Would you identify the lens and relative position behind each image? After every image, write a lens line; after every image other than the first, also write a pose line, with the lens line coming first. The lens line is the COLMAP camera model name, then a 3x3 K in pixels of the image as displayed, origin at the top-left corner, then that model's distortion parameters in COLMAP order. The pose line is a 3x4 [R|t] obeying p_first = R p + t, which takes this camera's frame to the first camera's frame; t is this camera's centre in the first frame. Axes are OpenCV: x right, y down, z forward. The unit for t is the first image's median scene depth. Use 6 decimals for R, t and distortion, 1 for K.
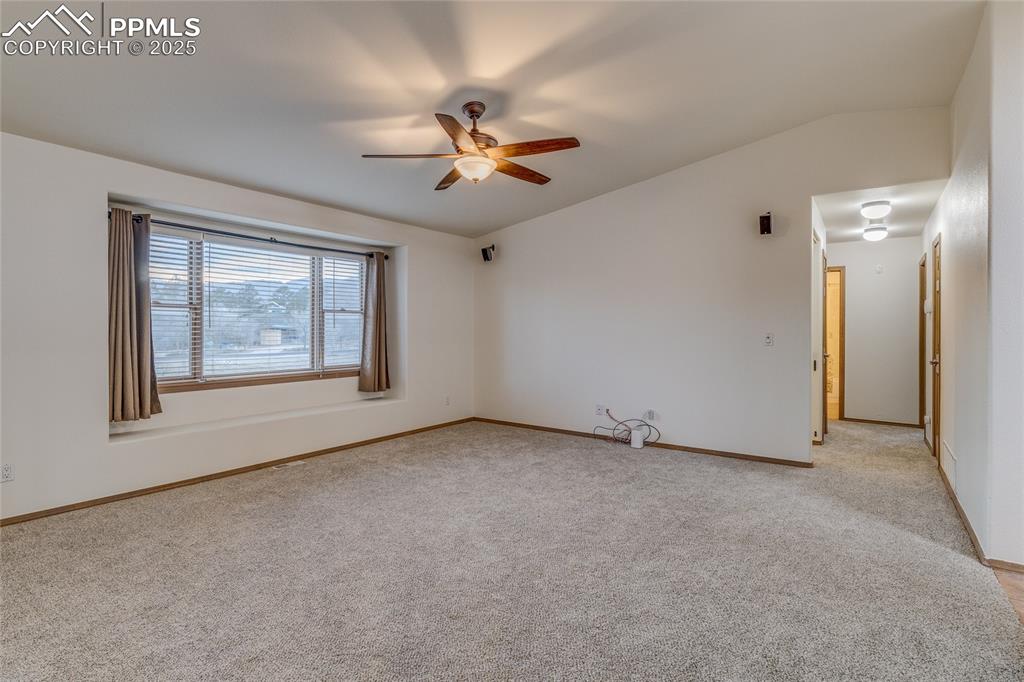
lens RADIAL K [[501.4, 0, 510.4], [0, 501.4, 327.7], [0, 0, 1]] dist [-0.001569, -0.000519]
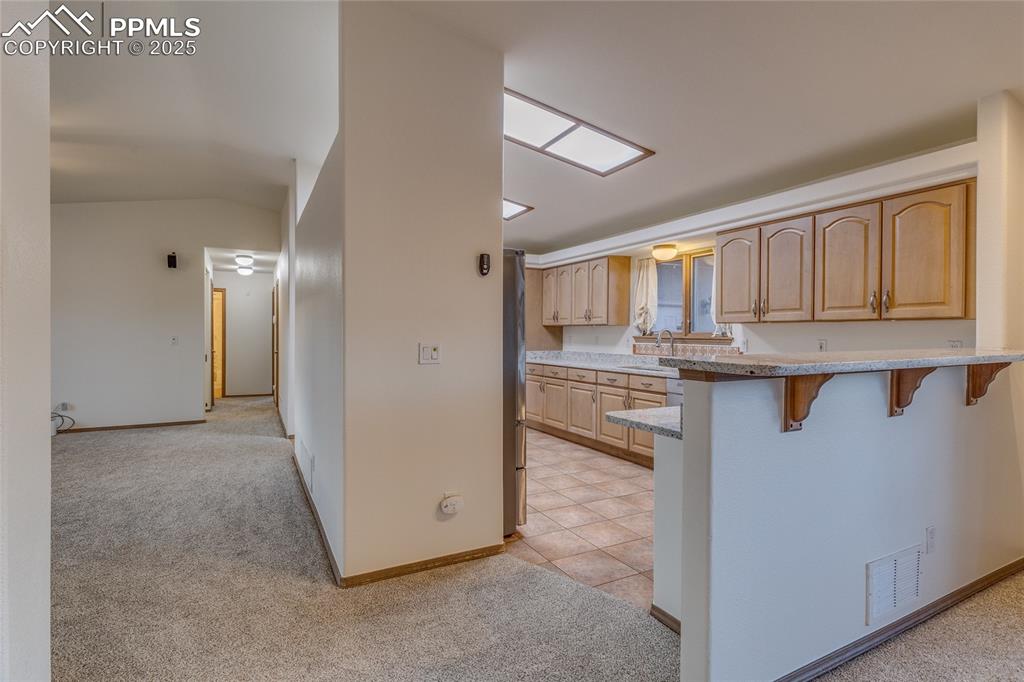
lens RADIAL K [[484.4, 0, 524.8], [0, 484.4, 335.3], [0, 0, 1]] dist [-0.001338, -0.000094]
pose [[0.417748, -0.004236, 0.908553, -0.259964], [-0.001388, 0.999985, 0.005300, -0.000401], [-0.908562, -0.003475, 0.417736, -0.395203]]
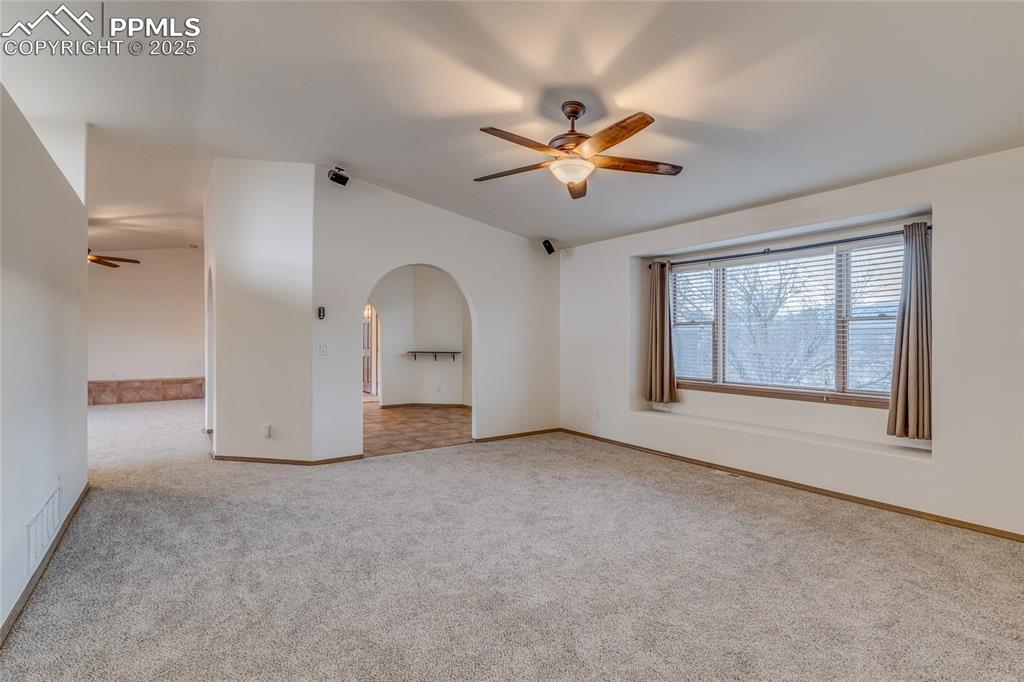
lens RADIAL K [[501.4, 0, 510.4], [0, 501.4, 327.7], [0, 0, 1]] dist [-0.001569, -0.000519]
pose [[-0.341422, -0.026945, -0.939524, 0.723459], [-0.003299, 0.999617, -0.027470, 0.005143], [0.939904, -0.006279, -0.341380, 1.005186]]
